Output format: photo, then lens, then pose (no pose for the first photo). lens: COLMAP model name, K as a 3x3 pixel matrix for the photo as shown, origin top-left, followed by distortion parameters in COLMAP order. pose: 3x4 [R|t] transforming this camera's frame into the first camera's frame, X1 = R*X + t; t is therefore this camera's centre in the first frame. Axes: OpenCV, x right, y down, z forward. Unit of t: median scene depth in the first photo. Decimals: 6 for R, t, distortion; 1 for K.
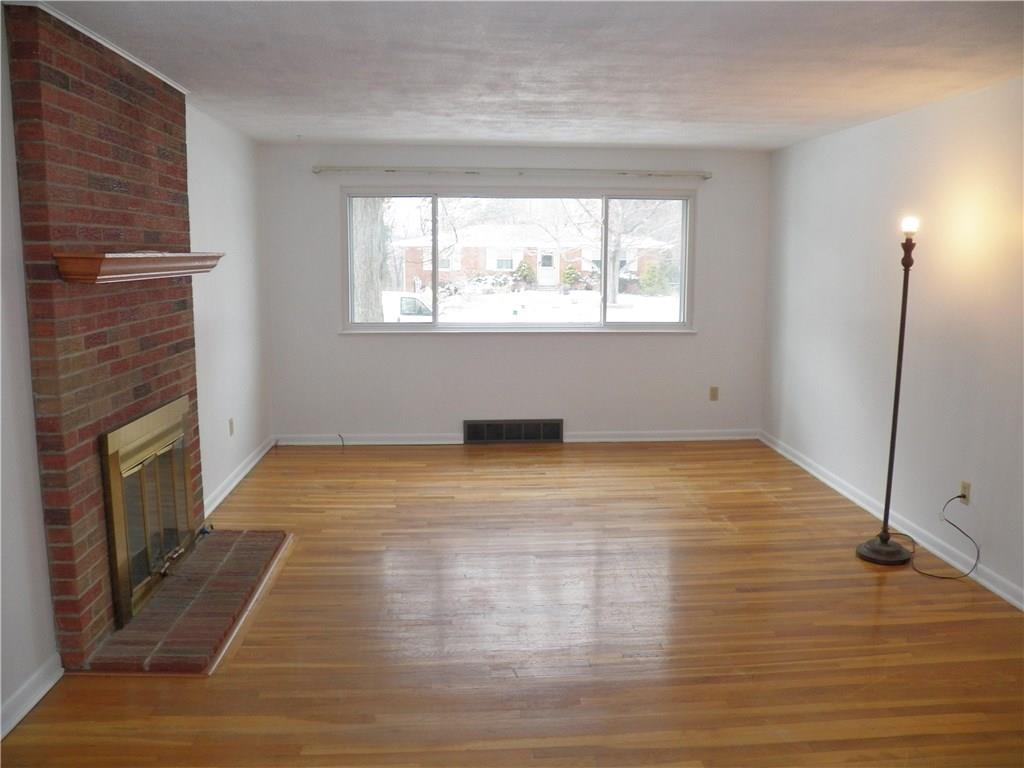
lens RADIAL K [[840.1, 0, 519.5], [0, 840.1, 384.6], [0, 0, 1]] dist [-0.133826, 0.084471]
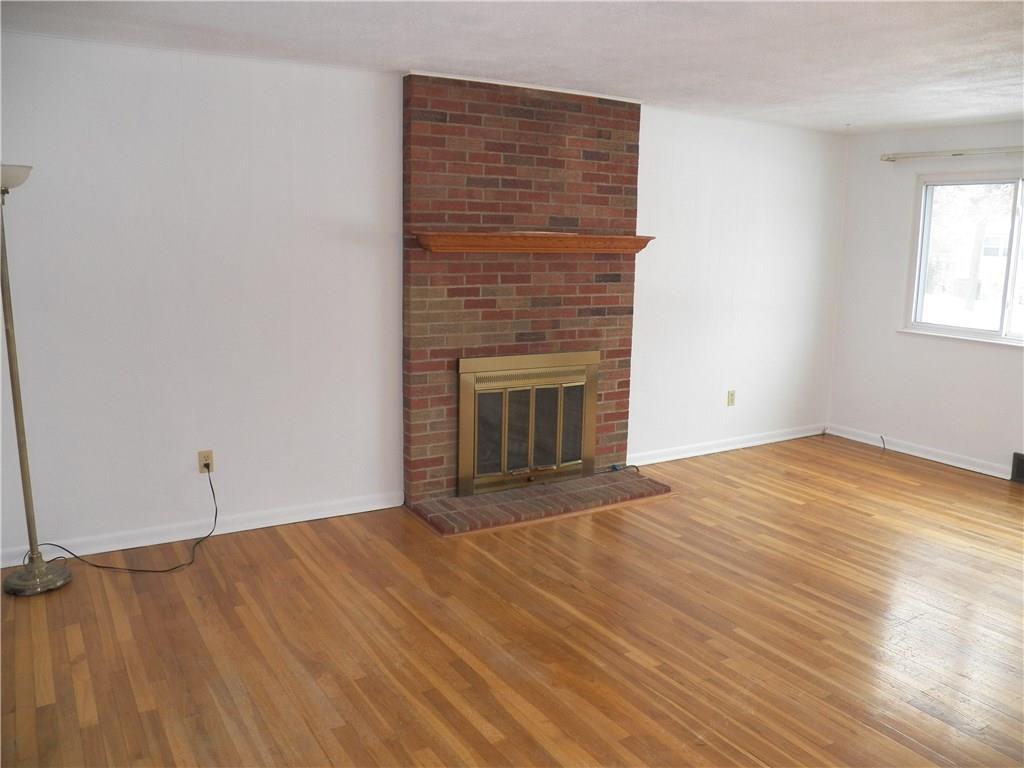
lens RADIAL K [[840.1, 0, 515.9], [0, 840.1, 381.0], [0, 0, 1]] dist [-0.133826, 0.084471]
pose [[0.462416, 0.160535, -0.872009, 0.529576], [-0.155906, 0.982871, 0.098270, -0.038334], [0.872849, 0.090510, 0.479524, 0.243131]]
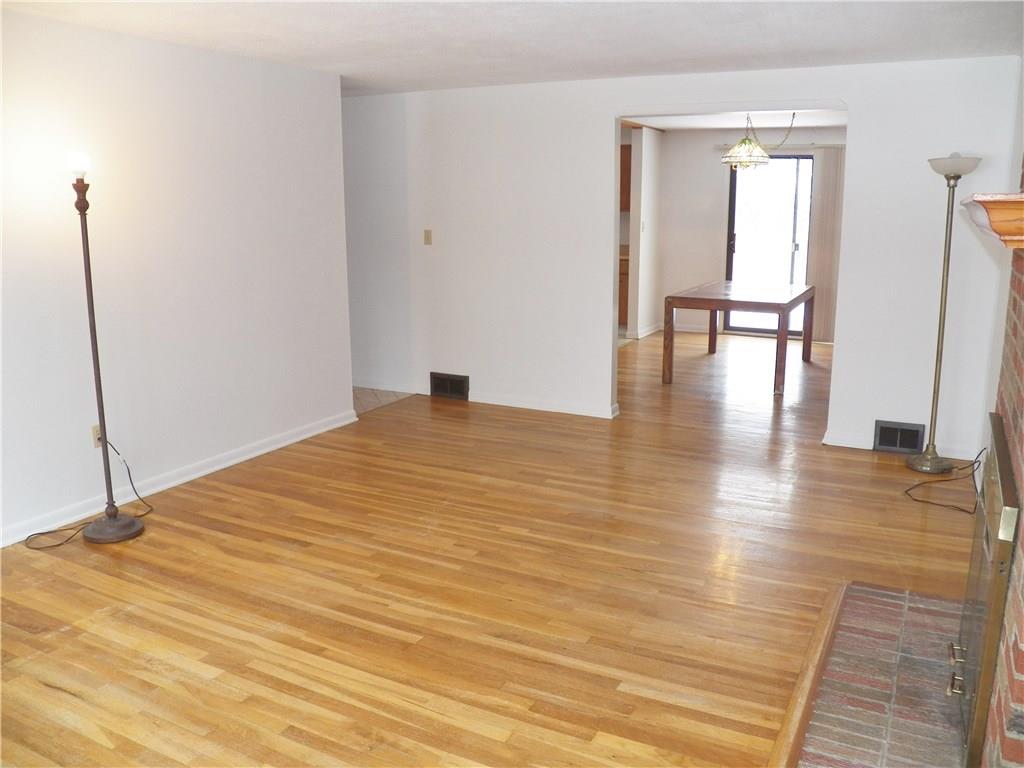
lens RADIAL K [[840.1, 0, 514.3], [0, 840.1, 383.7], [0, 0, 1]] dist [-0.133826, 0.084471]
pose [[-0.851478, -0.115773, 0.511451, -0.321307], [0.077020, 0.937136, 0.340357, -0.186844], [-0.518704, 0.329199, -0.789034, 1.219920]]
